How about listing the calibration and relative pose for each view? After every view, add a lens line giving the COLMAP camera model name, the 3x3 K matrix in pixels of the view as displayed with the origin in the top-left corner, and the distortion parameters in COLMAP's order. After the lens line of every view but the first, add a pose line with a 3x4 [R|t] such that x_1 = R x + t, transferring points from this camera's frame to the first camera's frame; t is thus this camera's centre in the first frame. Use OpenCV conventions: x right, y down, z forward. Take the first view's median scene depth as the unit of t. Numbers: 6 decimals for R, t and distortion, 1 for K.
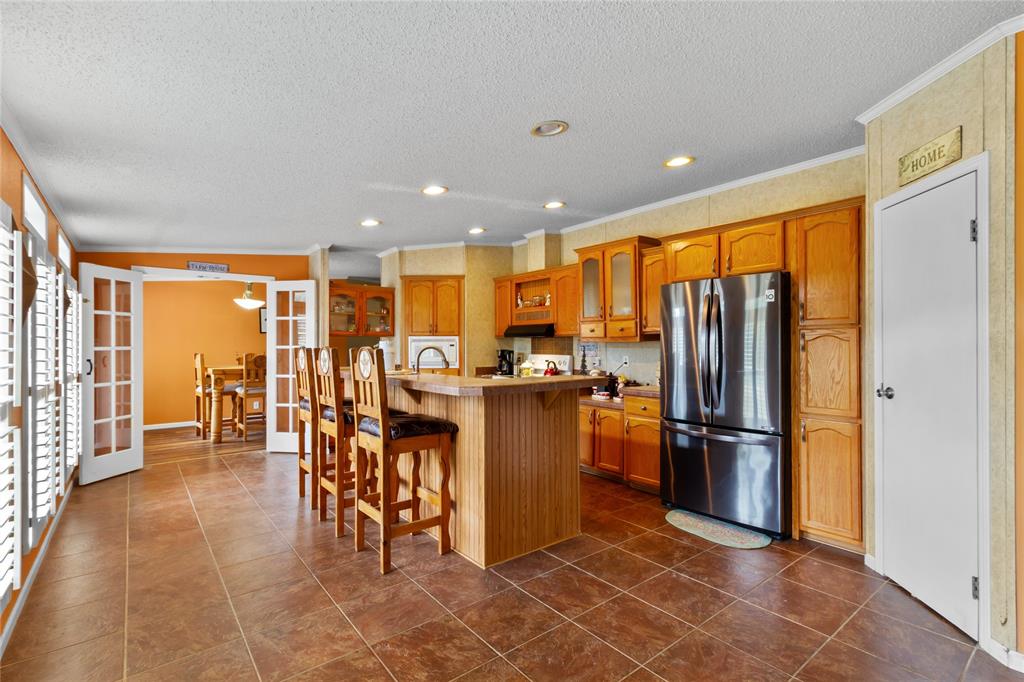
lens RADIAL K [[475.6, 0, 505.9], [0, 475.6, 344.8], [0, 0, 1]] dist [0.005325, 0.000507]
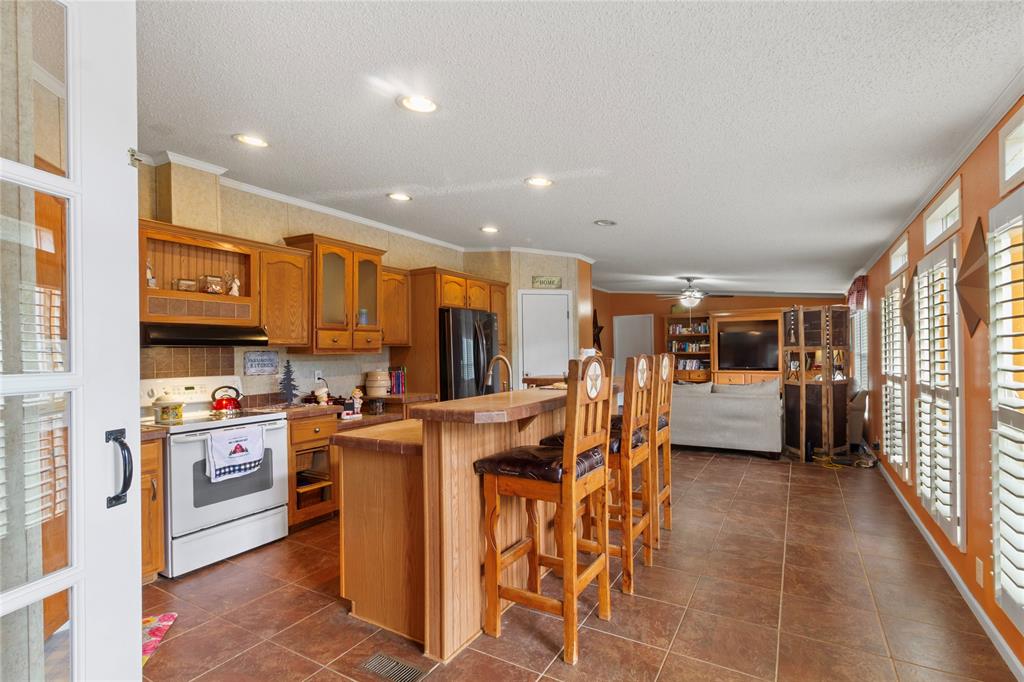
lens RADIAL K [[475.6, 0, 517.0], [0, 475.6, 350.5], [0, 0, 1]] dist [0.005325, 0.000507]
pose [[-0.360699, 0.010705, 0.932621, -0.703019], [0.015447, 0.999866, -0.005503, -0.002699], [-0.932554, 0.012421, -0.360816, 0.992402]]
